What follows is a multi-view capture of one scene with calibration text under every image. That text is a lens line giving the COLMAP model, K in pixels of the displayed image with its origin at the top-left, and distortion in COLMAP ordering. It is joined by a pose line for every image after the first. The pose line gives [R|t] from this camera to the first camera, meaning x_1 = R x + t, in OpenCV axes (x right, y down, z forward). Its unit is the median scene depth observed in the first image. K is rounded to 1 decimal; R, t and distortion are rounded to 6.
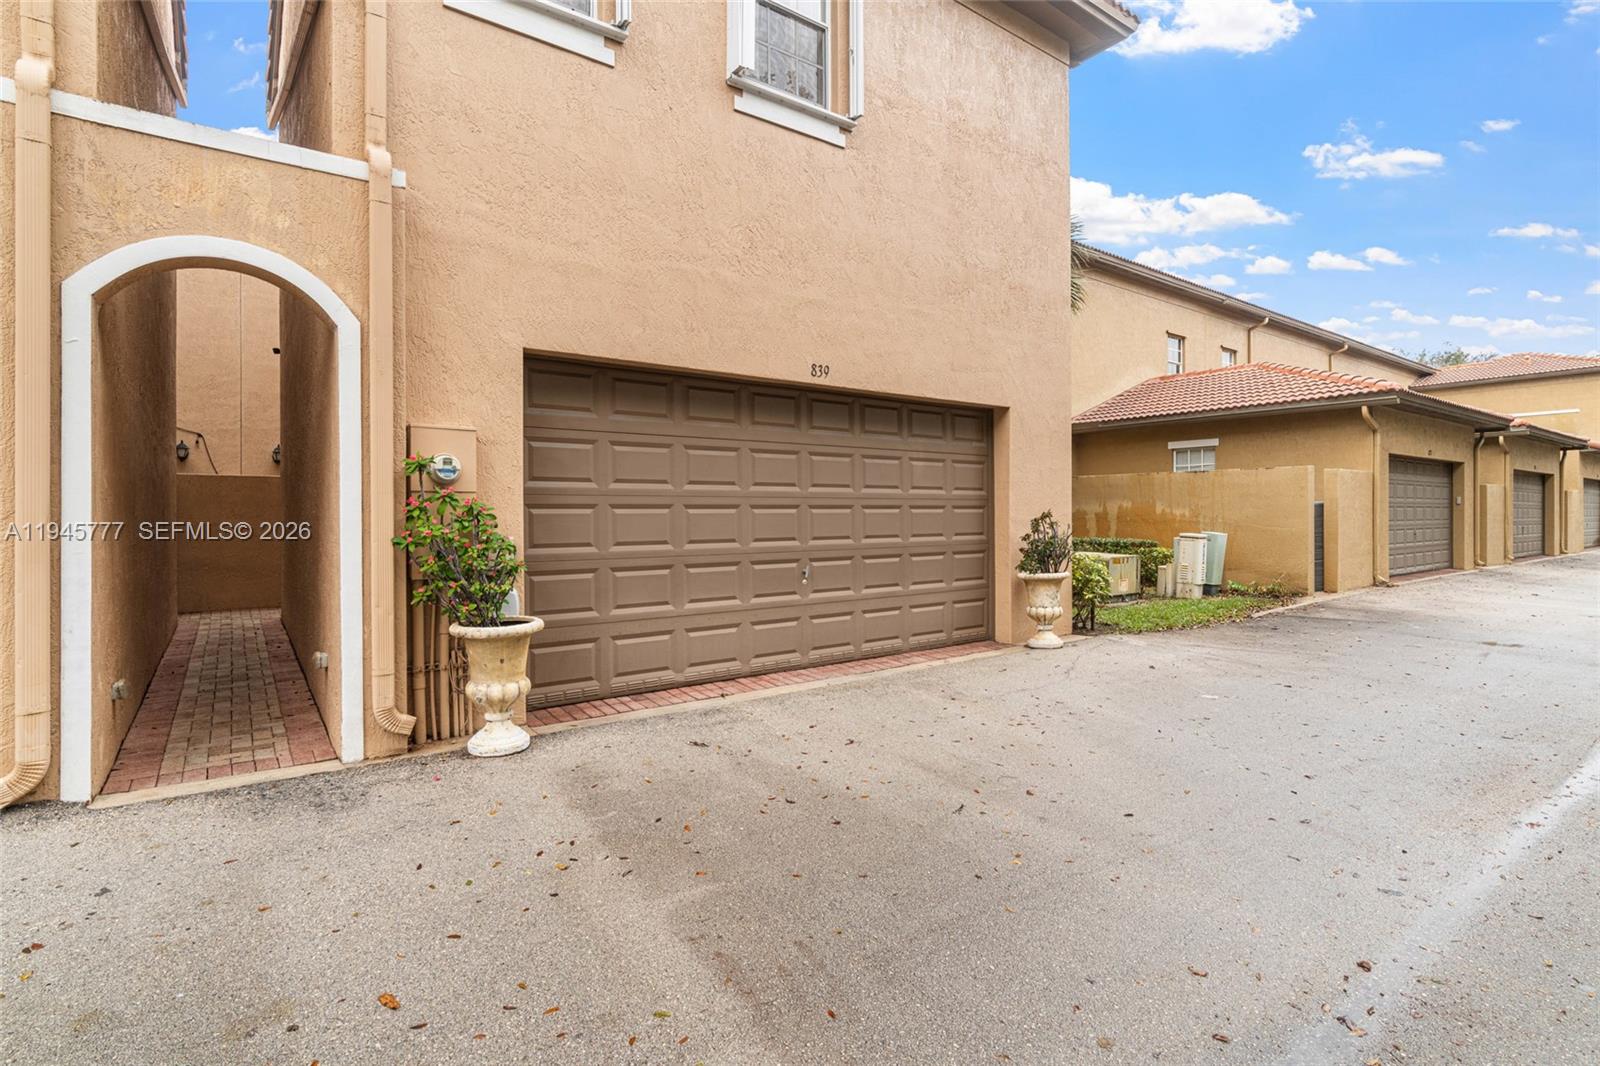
lens RADIAL K [[777.1, 0, 800.1], [0, 777.1, 525.4], [0, 0, 1]] dist [-0.004505, 0.001278]
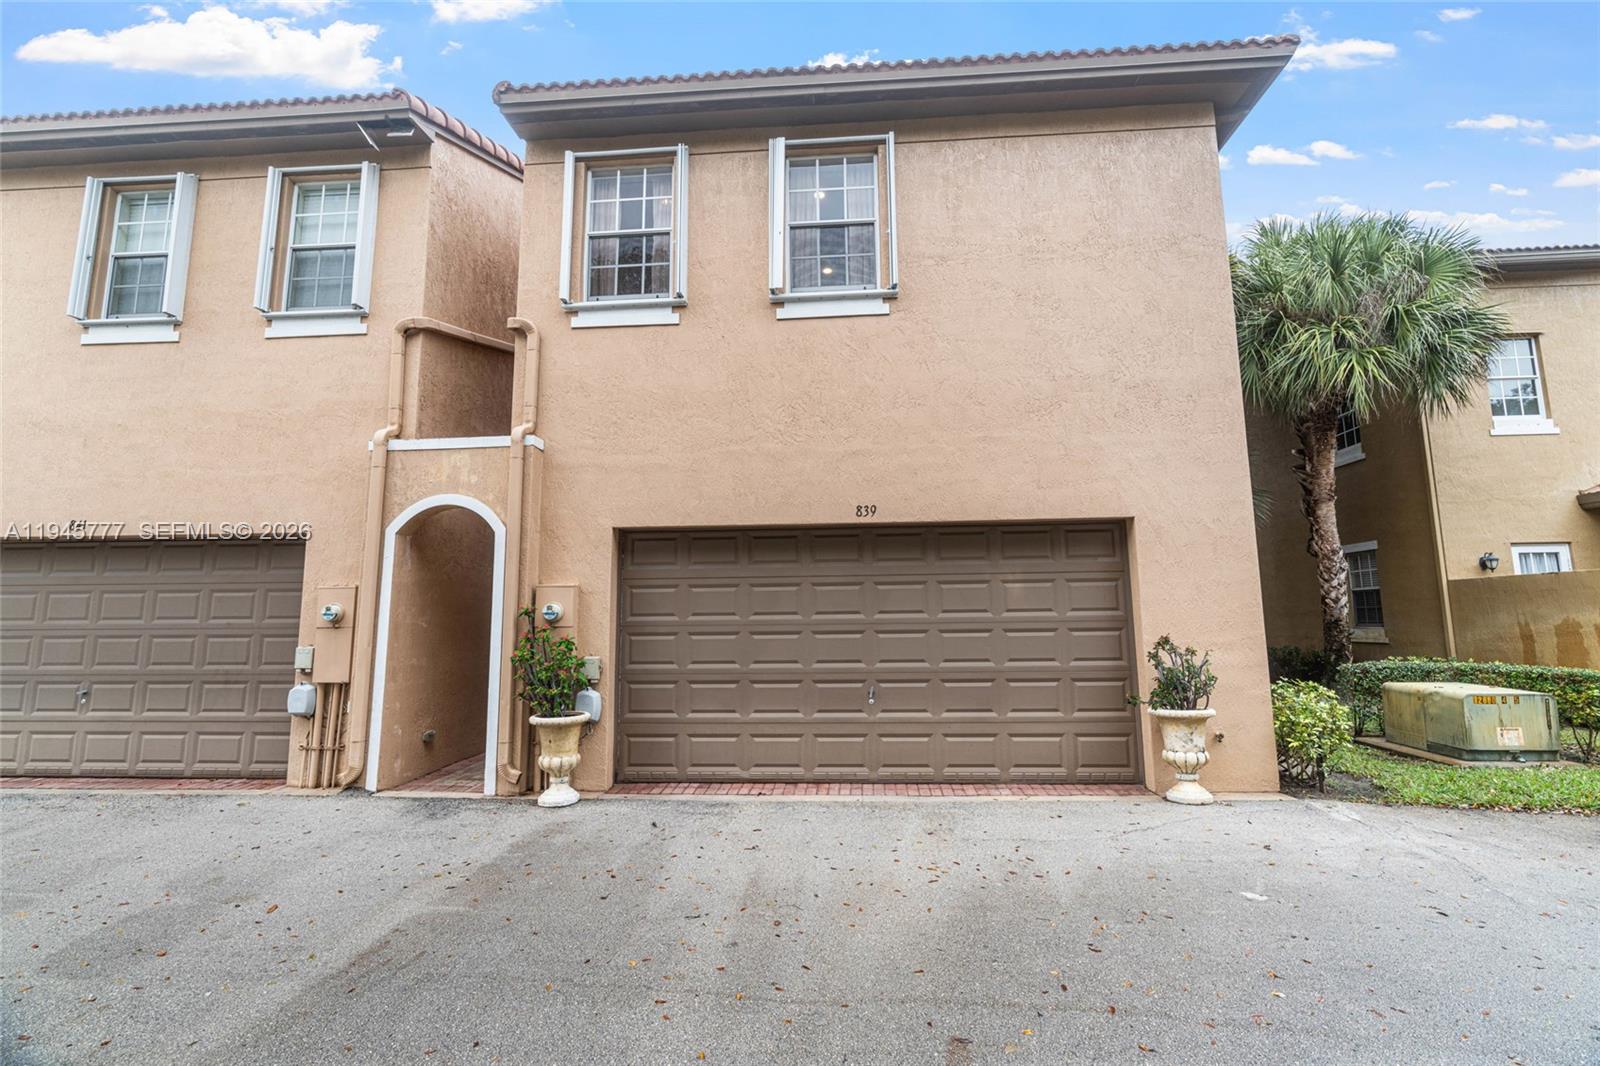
lens RADIAL K [[720.1, 0, 798.4], [0, 720.1, 534.9], [0, 0, 1]] dist [-0.007849, 0.001765]
pose [[0.756505, -0.084207, -0.648544, 0.721354], [-0.001629, 0.991430, -0.130627, -0.032218], [0.653985, 0.099876, 0.749885, 0.182143]]
